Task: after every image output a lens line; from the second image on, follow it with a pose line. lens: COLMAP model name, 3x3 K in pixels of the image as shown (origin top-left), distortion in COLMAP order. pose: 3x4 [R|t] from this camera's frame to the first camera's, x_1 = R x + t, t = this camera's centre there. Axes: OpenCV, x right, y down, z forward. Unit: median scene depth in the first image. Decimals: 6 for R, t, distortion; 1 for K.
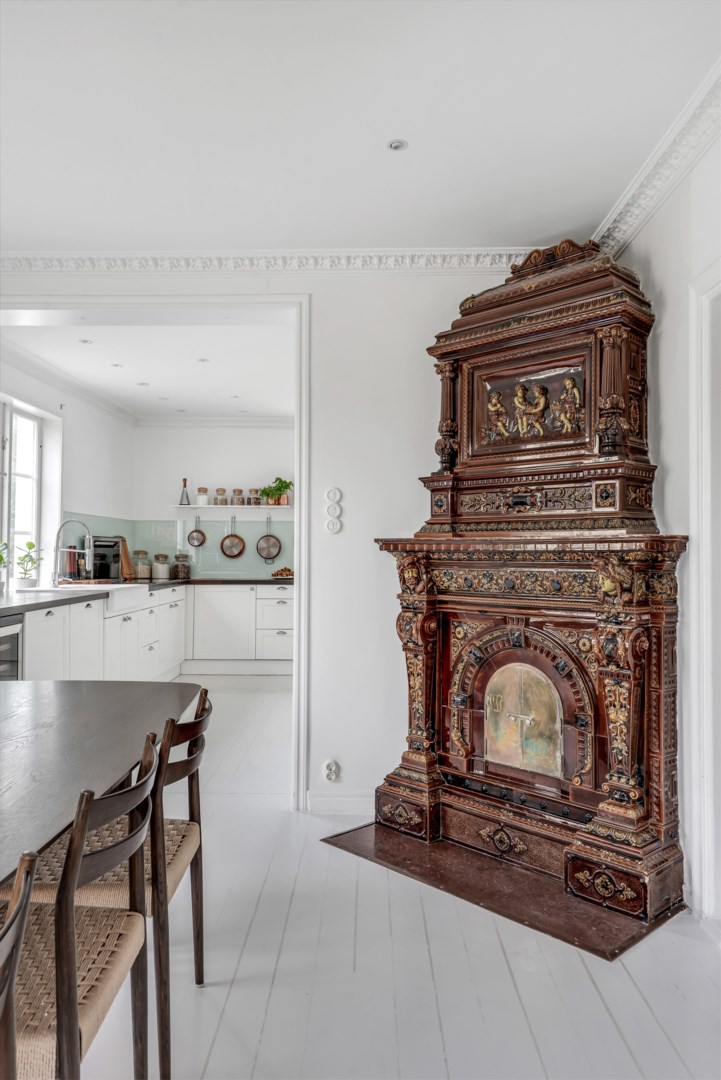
lens RADIAL K [[739.4, 0, 360.5], [0, 739.4, 540.0], [0, 0, 1]] dist [-0.000174, -0.000074]
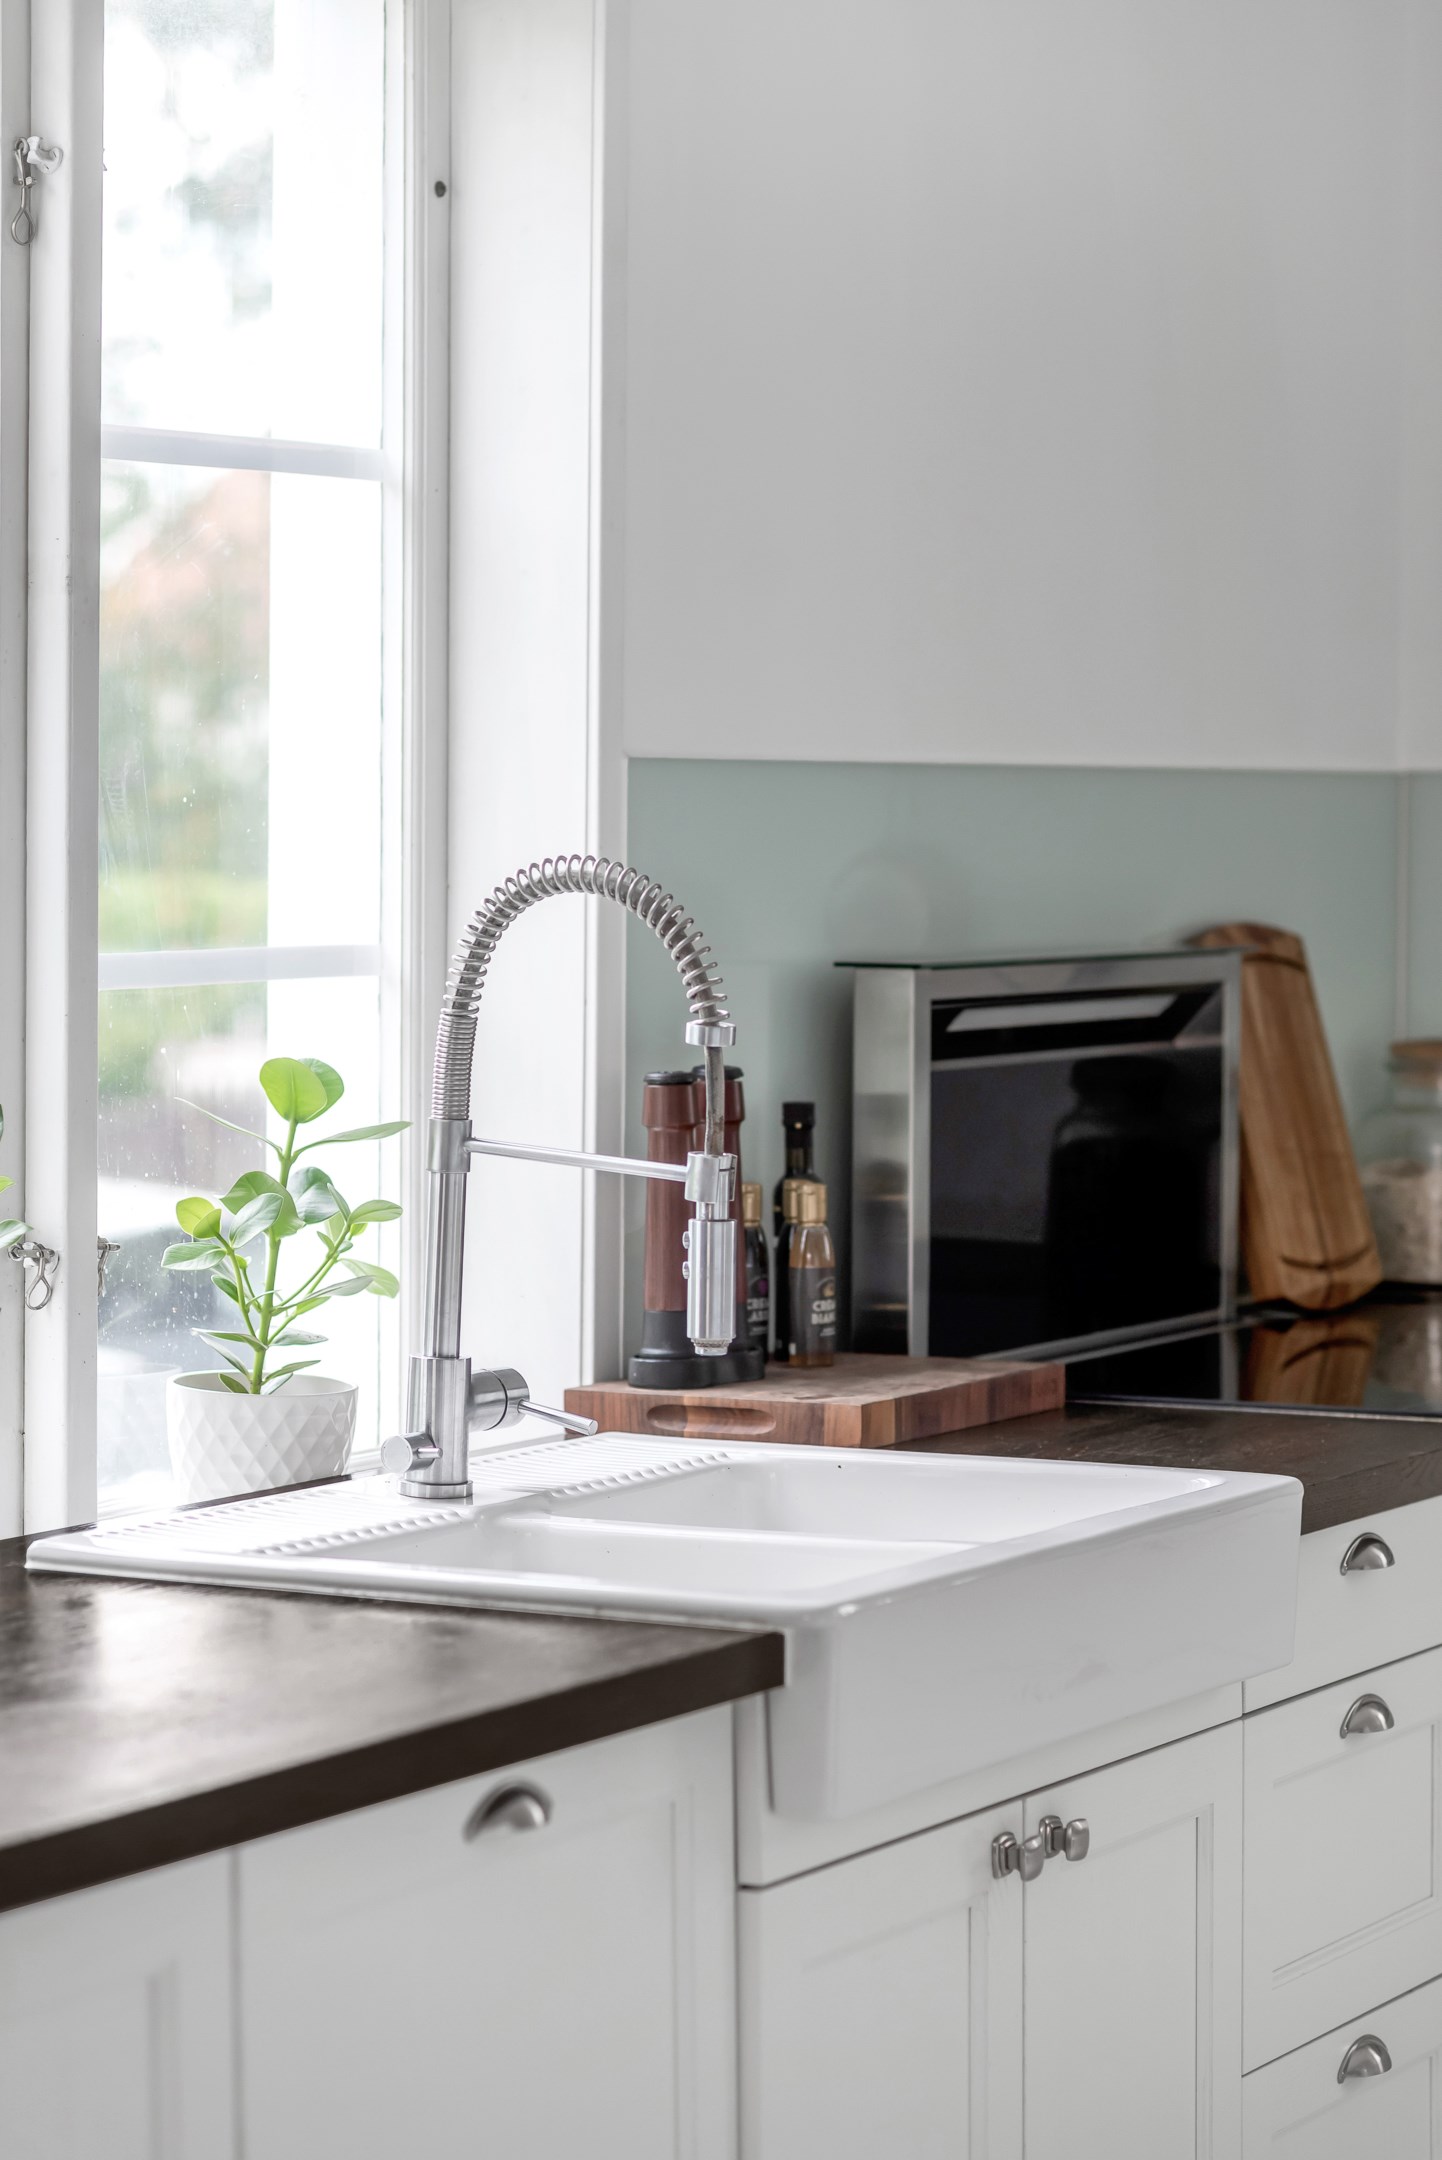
lens RADIAL K [[5116.9, 0, 721.0], [0, 5116.9, 1080.0], [0, 0, 1]] dist [-0.030028, -0.043133]
pose [[0.868911, 0.021687, -0.494493, -0.005307], [0.011044, 0.997941, 0.063173, -0.030762], [0.494845, -0.060353, 0.866883, 0.262201]]
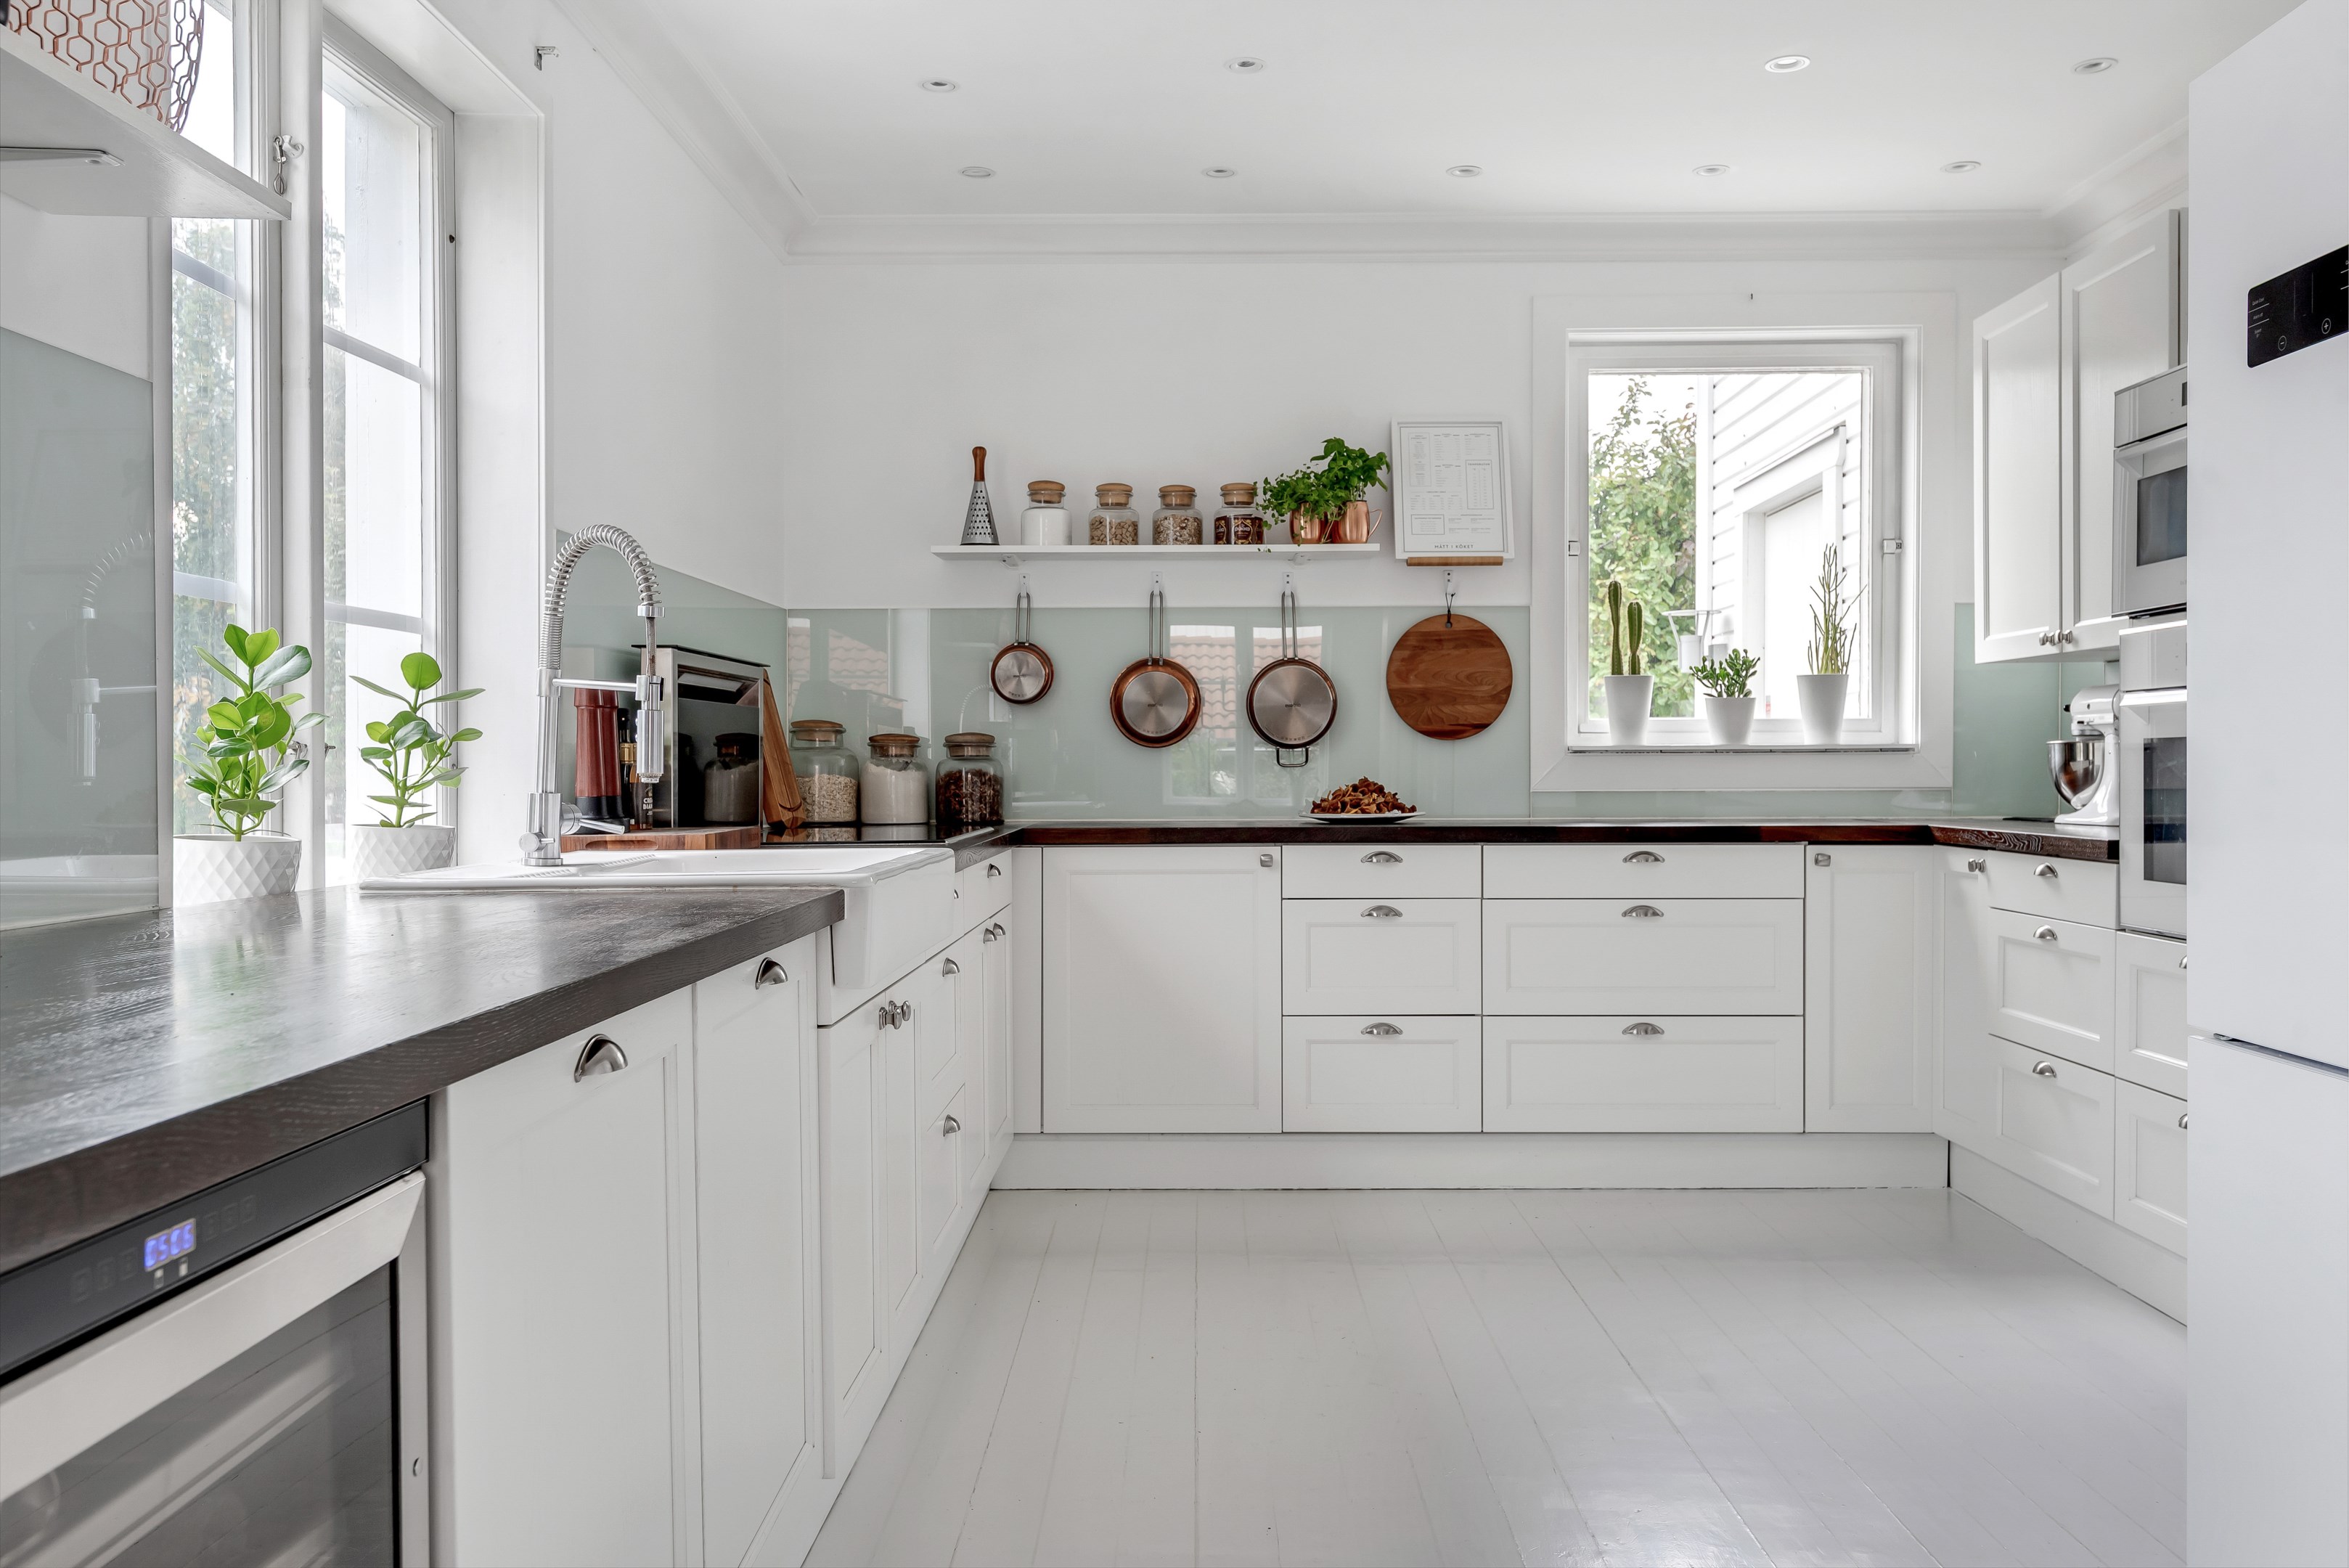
lens RADIAL K [[1832.2, 0, 1174.5], [0, 1832.2, 784.0], [0, 0, 1]] dist [0.011473, 0.002512]
pose [[0.999869, -0.009145, -0.013333, -0.160974], [0.009529, 0.999533, 0.029023, 0.019479], [0.013061, -0.029146, 0.999490, 0.342256]]
